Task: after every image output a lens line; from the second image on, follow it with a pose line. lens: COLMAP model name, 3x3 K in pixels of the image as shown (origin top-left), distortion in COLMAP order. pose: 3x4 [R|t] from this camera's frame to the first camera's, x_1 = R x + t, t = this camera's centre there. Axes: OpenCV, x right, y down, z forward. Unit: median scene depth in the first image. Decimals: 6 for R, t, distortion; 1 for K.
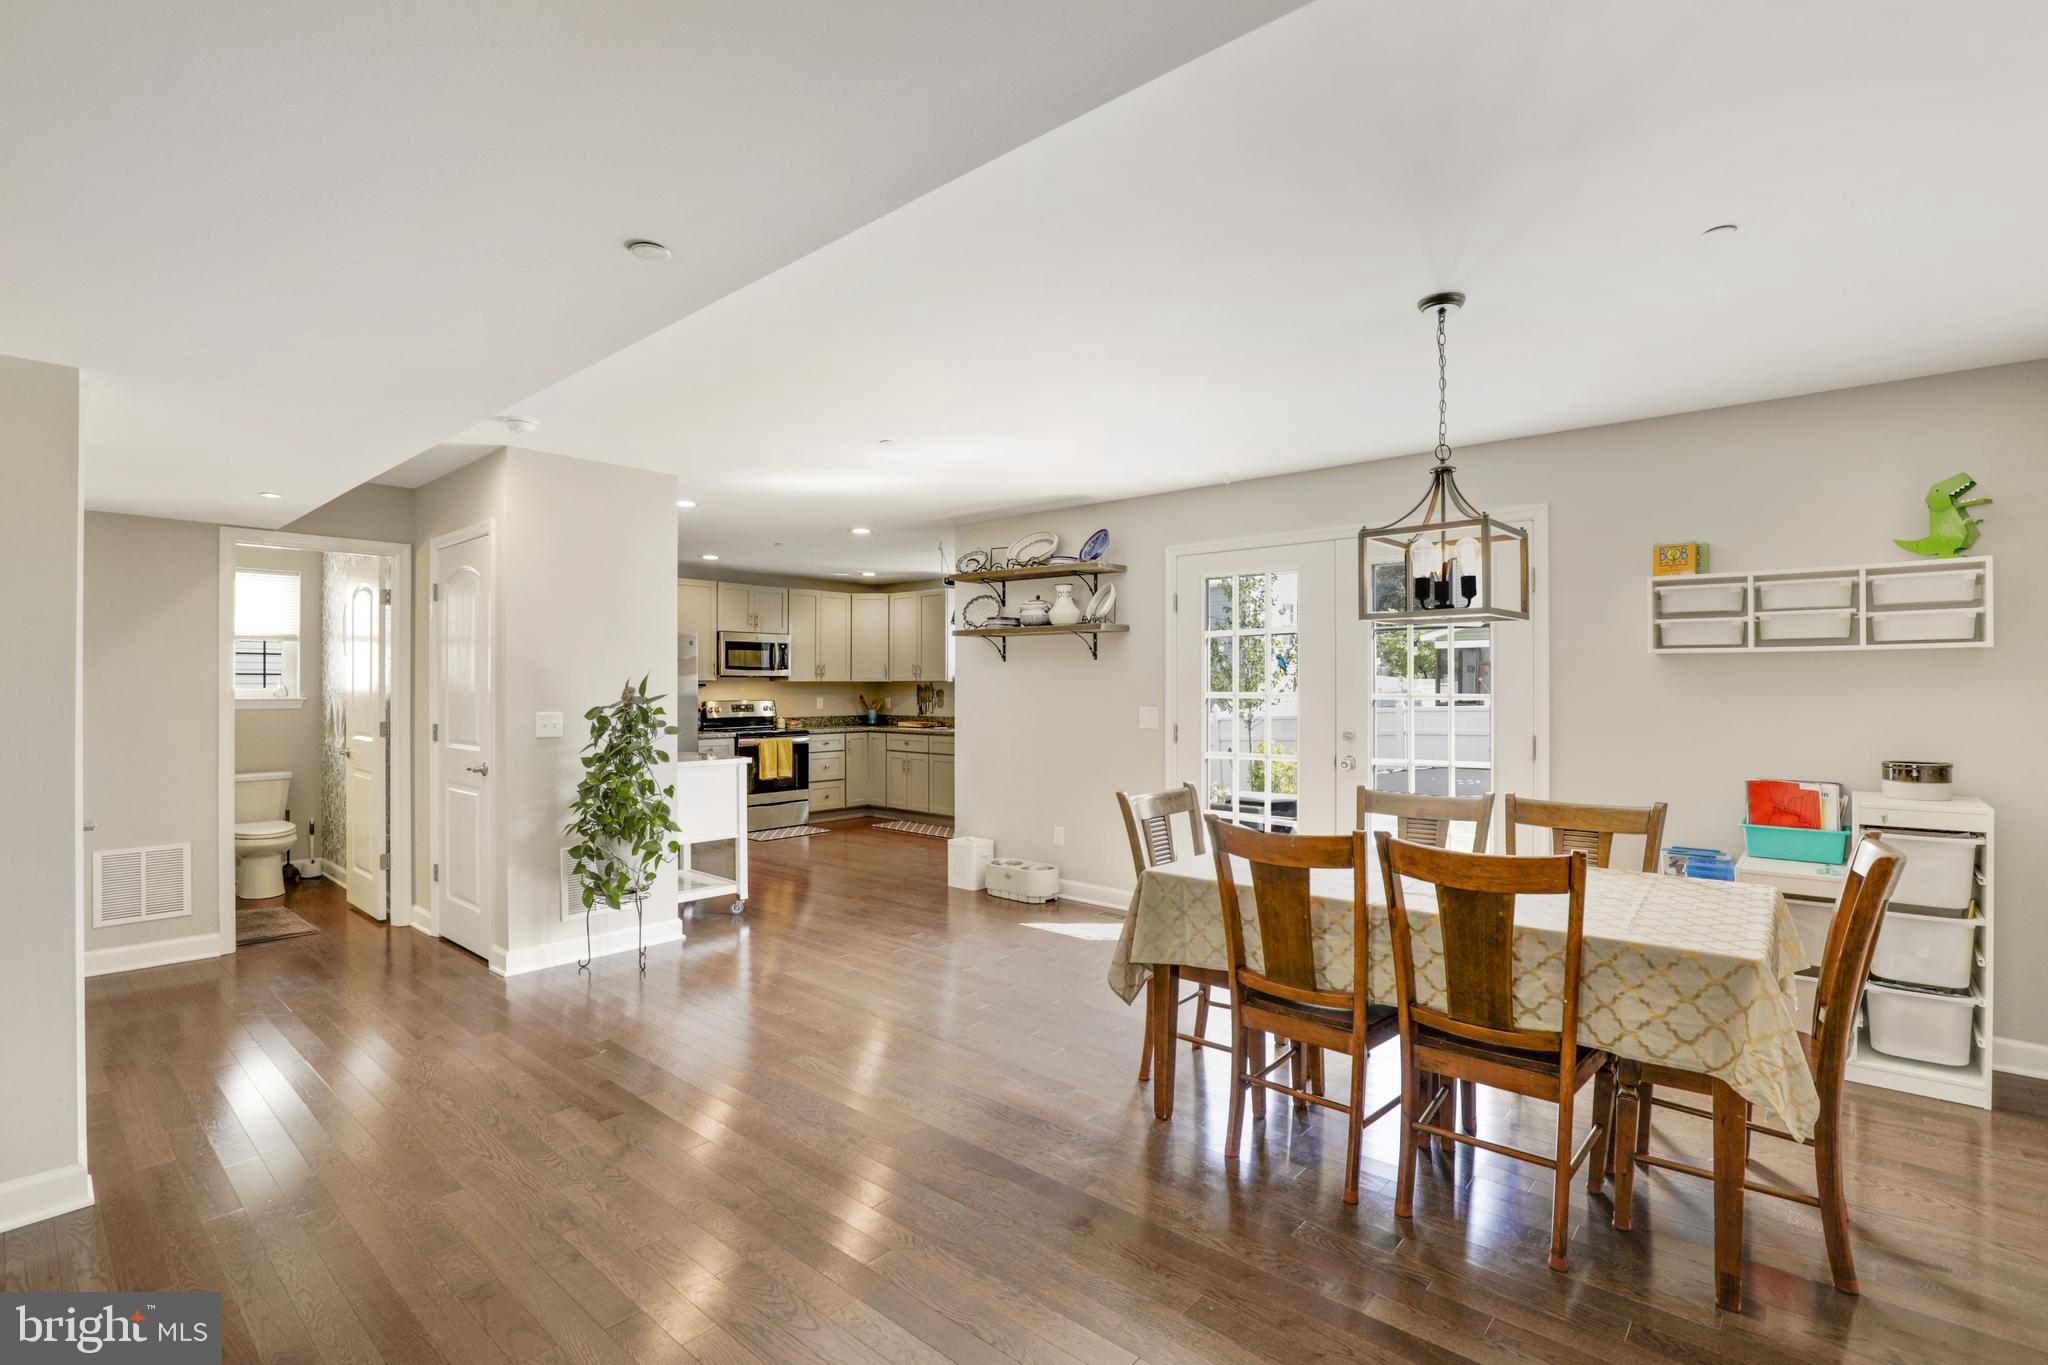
lens RADIAL K [[944.3, 0, 1036.8], [0, 944.3, 678.9], [0, 0, 1]] dist [-0.034337, 0.005601]
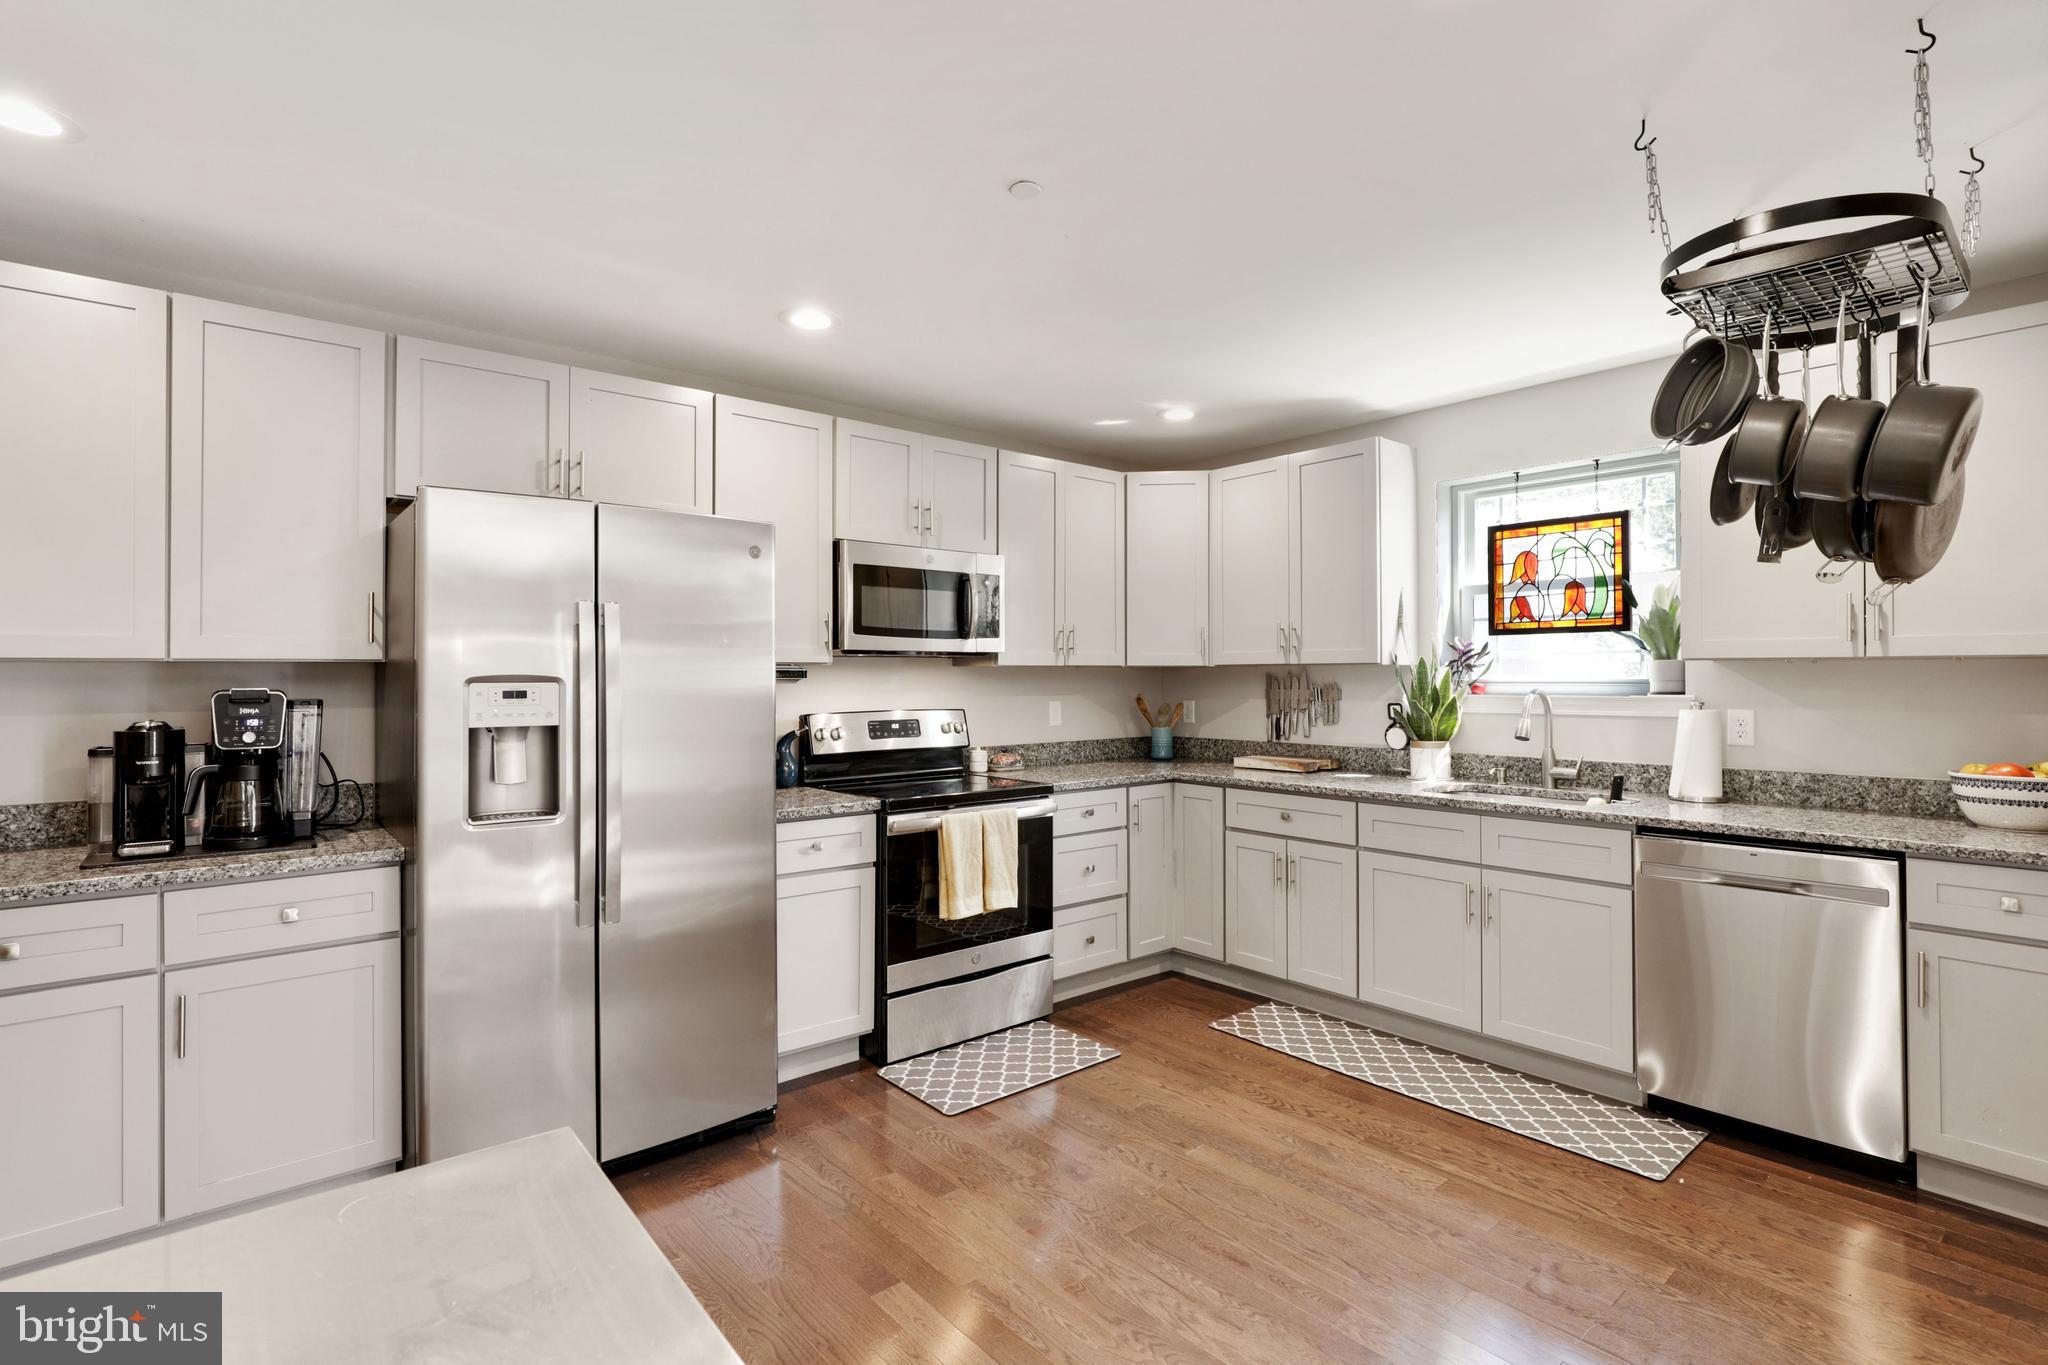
lens RADIAL K [[944.3, 0, 1036.8], [0, 944.3, 678.9], [0, 0, 1]] dist [-0.034337, 0.005601]
pose [[0.989994, -0.000787, -0.141106, -0.188331], [0.001948, 0.999965, 0.008087, 0.005418], [0.141095, -0.008281, 0.989961, 0.585689]]
